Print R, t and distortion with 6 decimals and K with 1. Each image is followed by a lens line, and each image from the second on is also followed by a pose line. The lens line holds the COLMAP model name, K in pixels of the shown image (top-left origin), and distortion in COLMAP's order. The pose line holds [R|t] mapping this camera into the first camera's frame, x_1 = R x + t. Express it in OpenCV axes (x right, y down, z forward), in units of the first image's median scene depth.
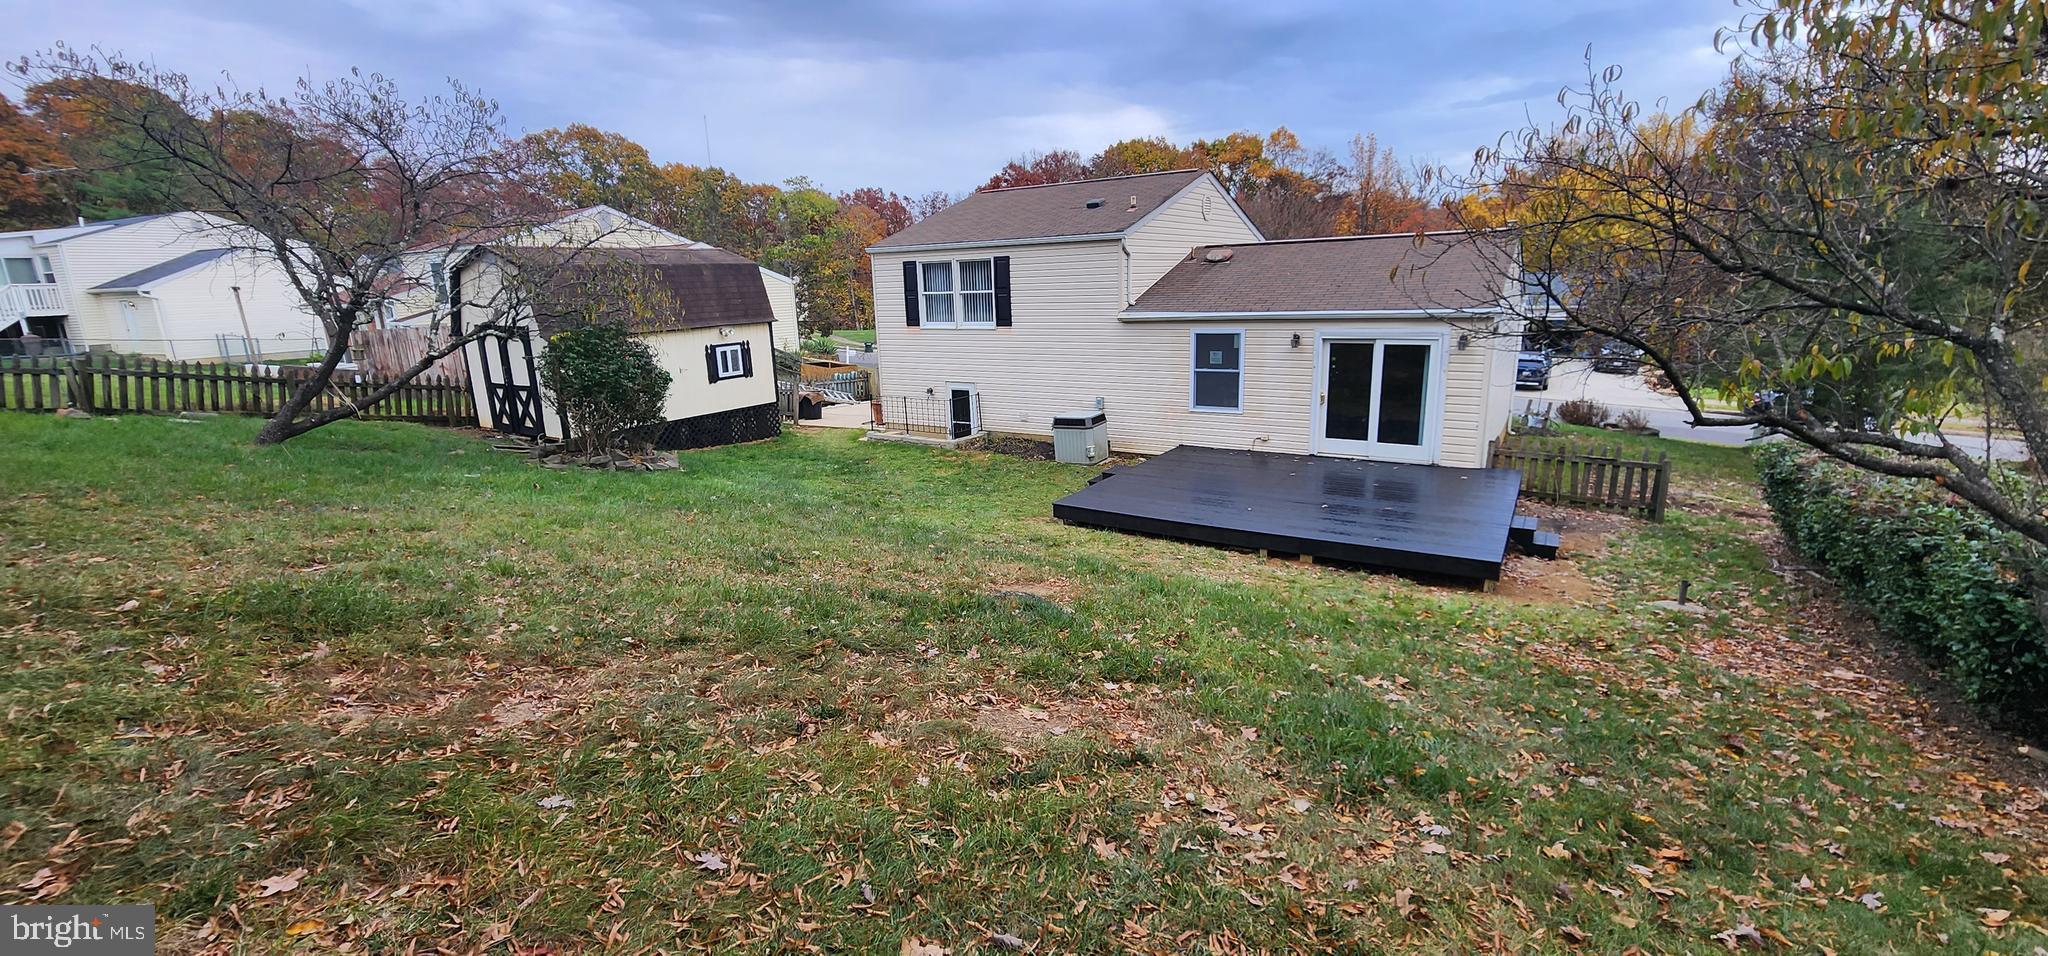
lens RADIAL K [[839.5, 0, 1017.6], [0, 839.5, 481.7], [0, 0, 1]] dist [-0.004956, 0.000619]
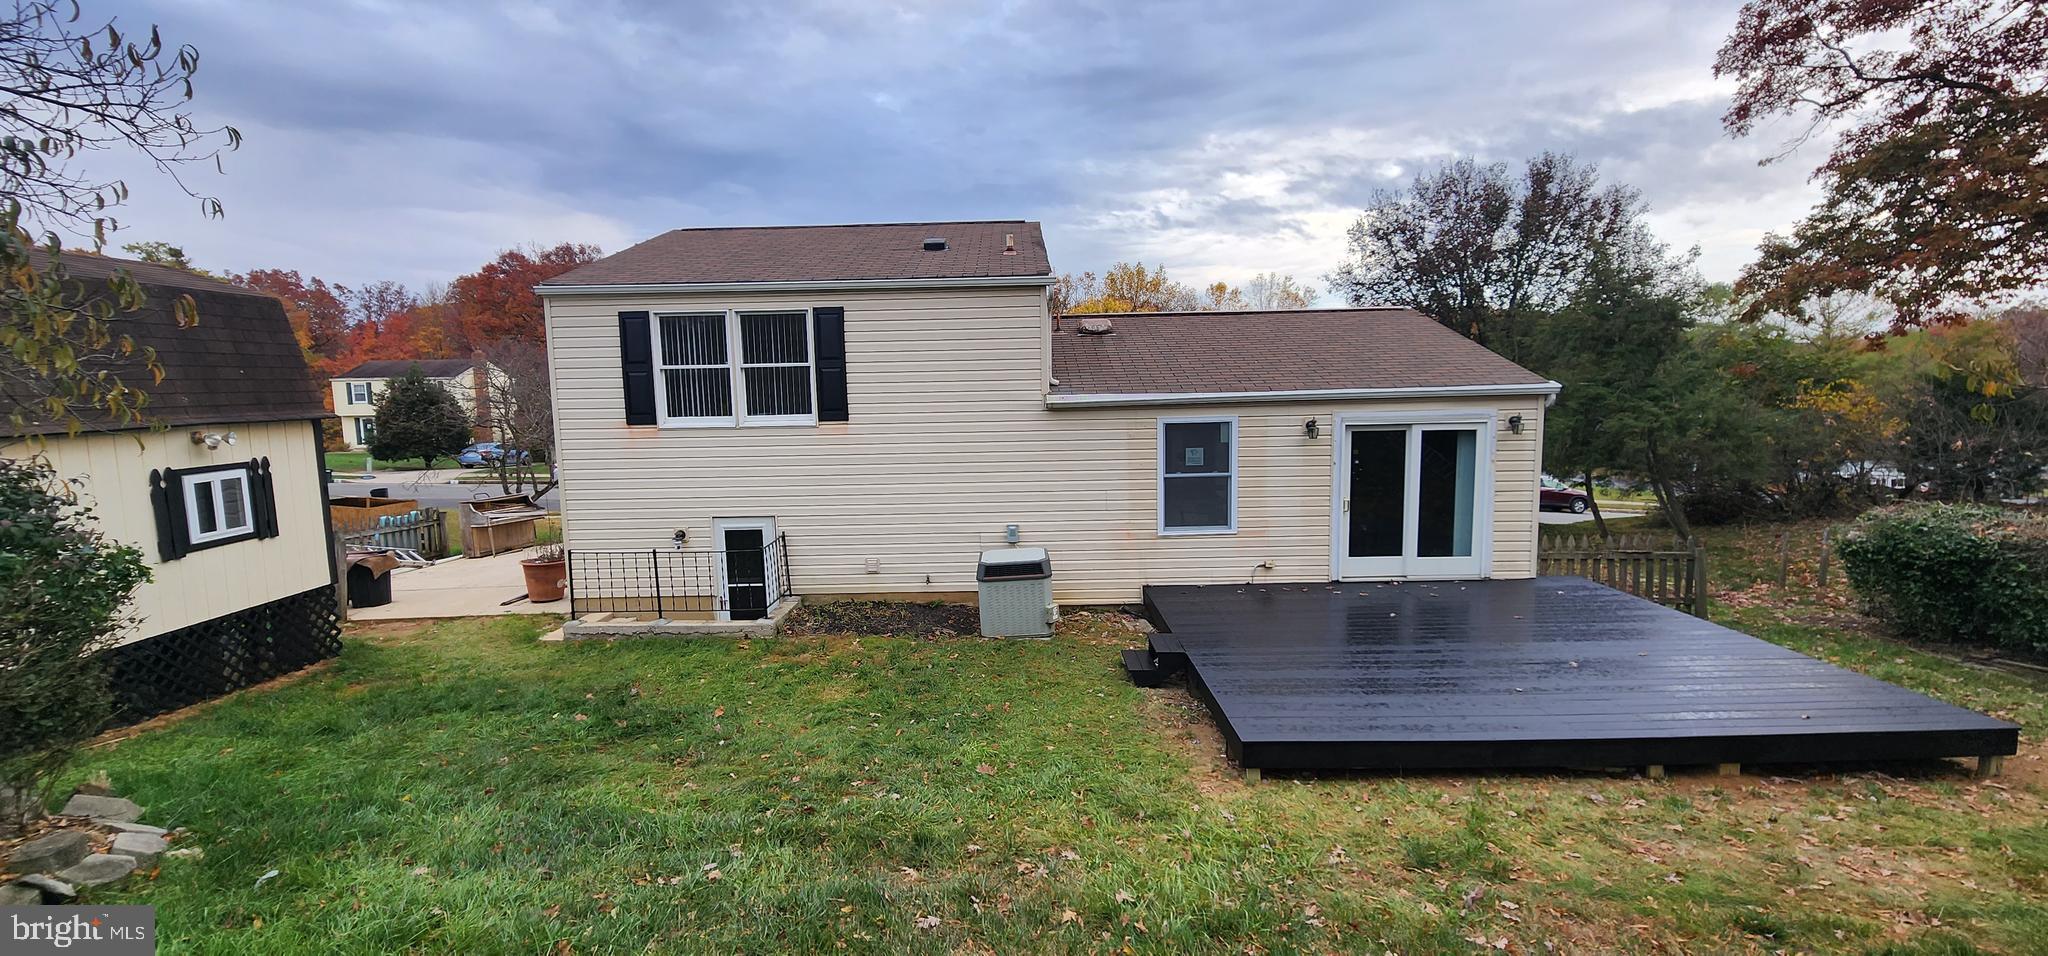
lens RADIAL K [[839.5, 0, 1016.9], [0, 839.5, 481.0], [0, 0, 1]] dist [-0.004956, 0.000619]
pose [[0.843350, -0.046498, 0.535349, -0.232839], [0.118823, 0.987725, -0.101395, -0.064970], [-0.524063, 0.149123, 0.838523, 0.429517]]
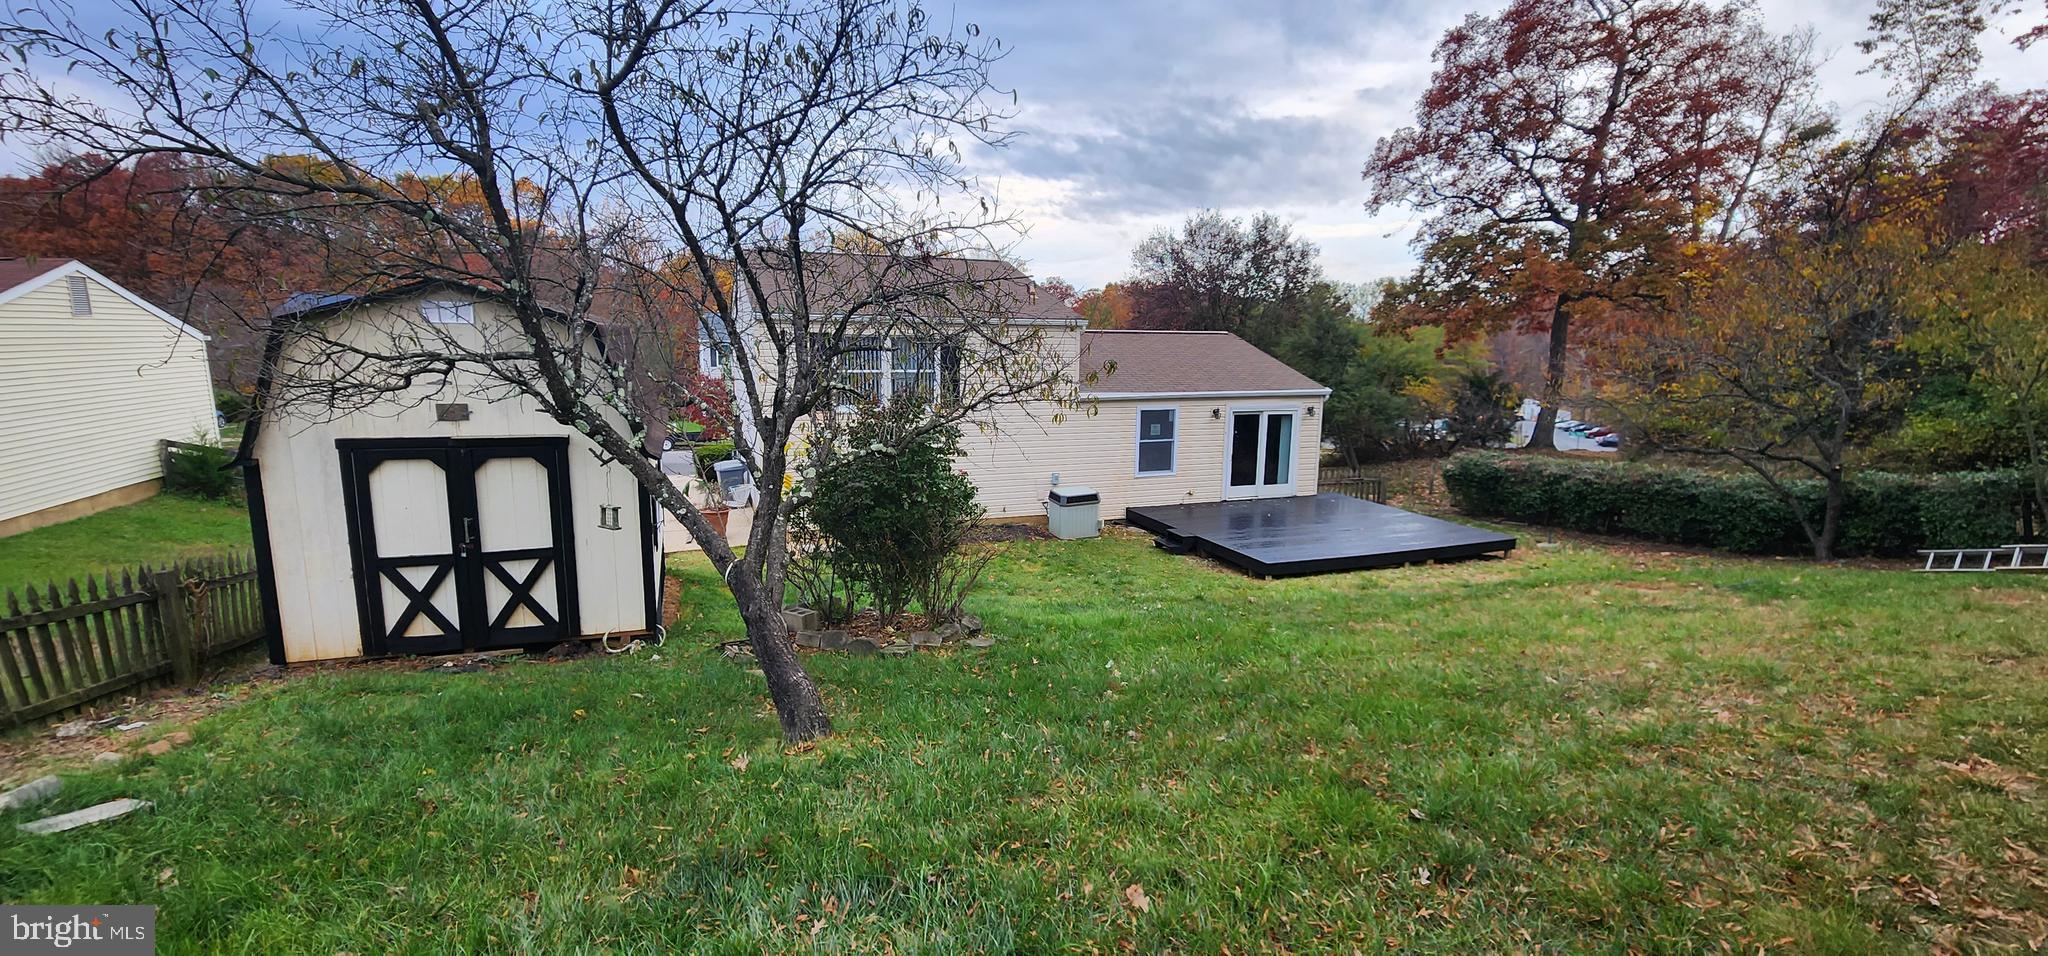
lens RADIAL K [[839.5, 0, 1031.2], [0, 839.5, 485.9], [0, 0, 1]] dist [-0.004956, 0.000619]
pose [[0.583062, -0.102833, 0.805893, -0.724981], [0.155794, 0.987700, 0.013315, -0.098625], [-0.797350, 0.117790, 0.591911, 0.390890]]
